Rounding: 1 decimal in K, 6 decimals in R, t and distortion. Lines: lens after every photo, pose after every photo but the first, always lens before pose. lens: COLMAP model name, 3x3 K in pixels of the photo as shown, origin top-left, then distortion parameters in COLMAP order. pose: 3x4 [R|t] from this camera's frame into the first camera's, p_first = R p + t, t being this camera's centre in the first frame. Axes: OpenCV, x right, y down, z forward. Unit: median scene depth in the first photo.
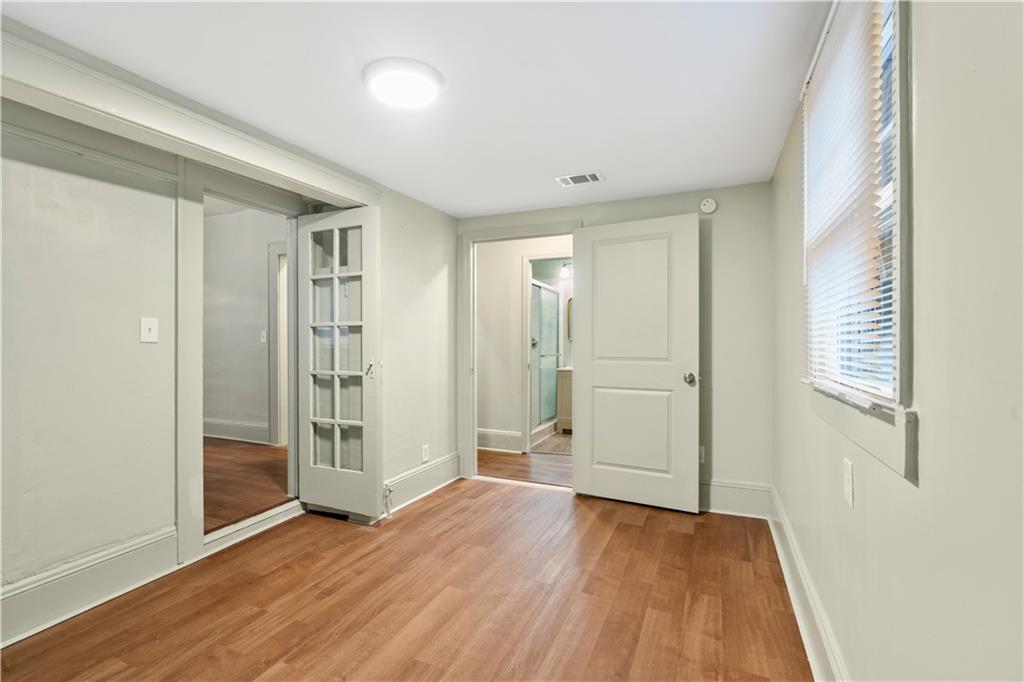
lens RADIAL K [[470.1, 0, 510.5], [0, 470.1, 342.9], [0, 0, 1]] dist [-0.010793, 0.000467]
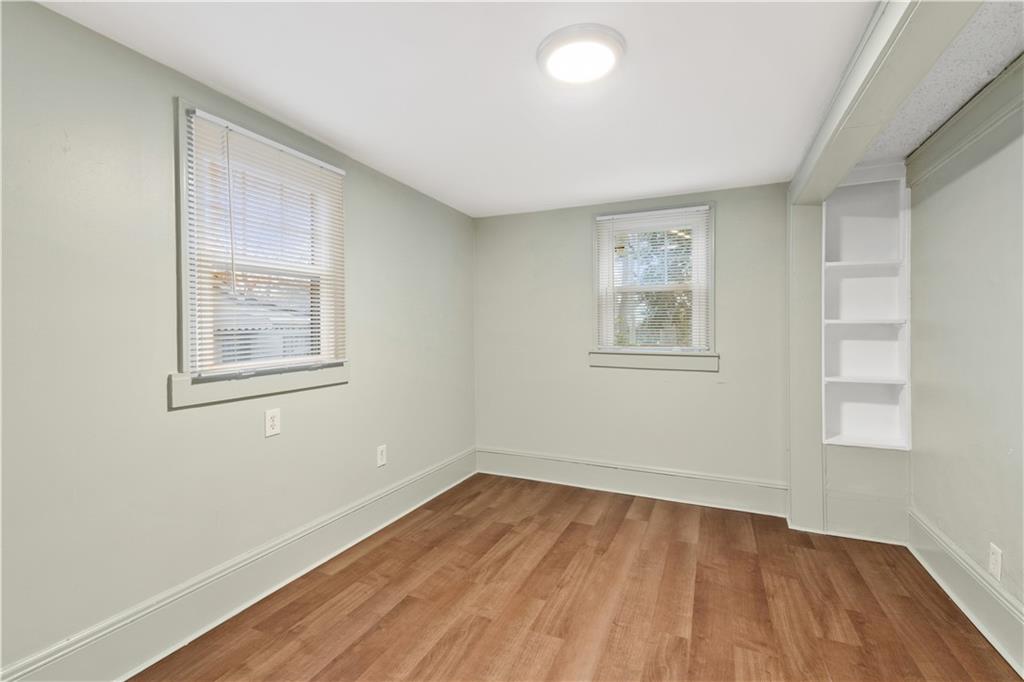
lens RADIAL K [[470.1, 0, 511.1], [0, 470.1, 335.0], [0, 0, 1]] dist [-0.010793, 0.000467]
pose [[-0.999970, 0.005420, -0.005567, -0.084045], [0.005319, 0.999822, 0.018106, -0.028342], [0.005665, 0.018076, -0.999821, 1.998846]]
